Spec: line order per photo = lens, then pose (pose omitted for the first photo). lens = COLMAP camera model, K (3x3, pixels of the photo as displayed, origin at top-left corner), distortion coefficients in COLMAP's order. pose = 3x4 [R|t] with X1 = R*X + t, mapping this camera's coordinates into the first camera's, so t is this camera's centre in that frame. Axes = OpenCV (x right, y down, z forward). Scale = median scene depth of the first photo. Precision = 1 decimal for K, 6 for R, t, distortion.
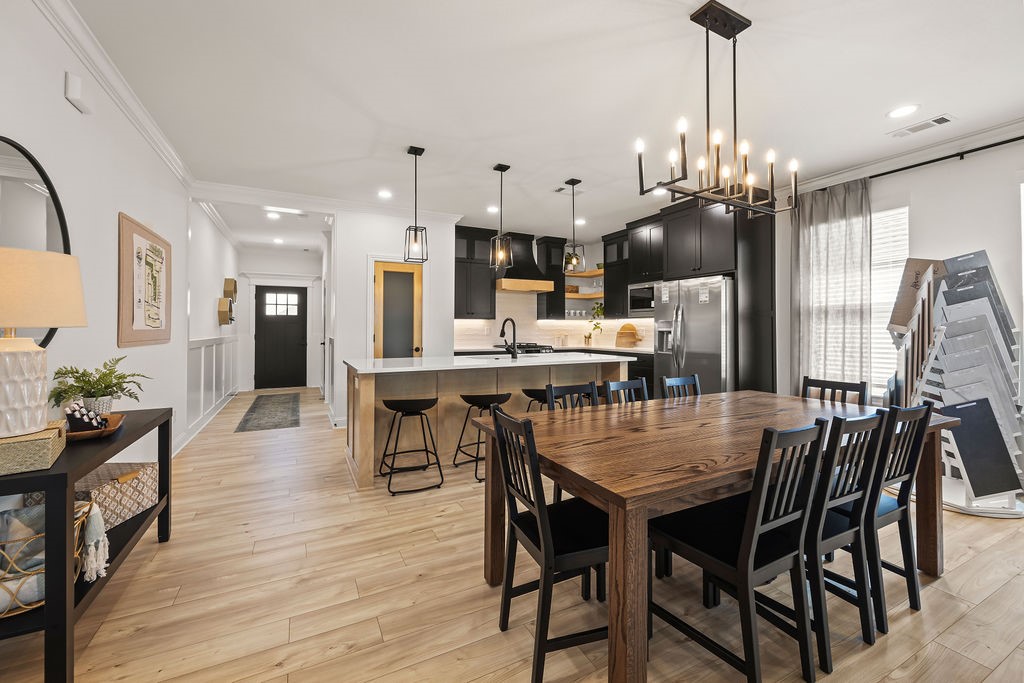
lens RADIAL K [[409.5, 0, 506.8], [0, 409.5, 333.9], [0, 0, 1]] dist [-0.003322, -0.000111]
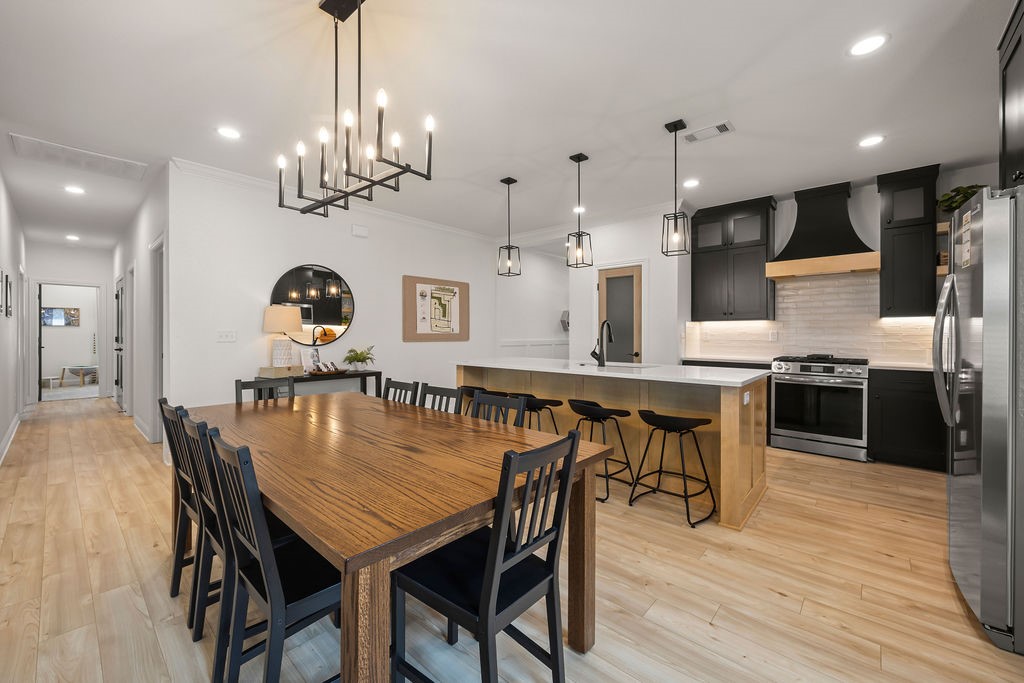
lens RADIAL K [[409.5, 0, 507.3], [0, 409.5, 335.7], [0, 0, 1]] dist [-0.003322, -0.000111]
pose [[0.364907, 0.004013, -0.931036, 0.561458], [-0.011646, 0.999932, -0.000254, -0.002294], [0.930971, 0.010936, 0.364928, 0.369163]]
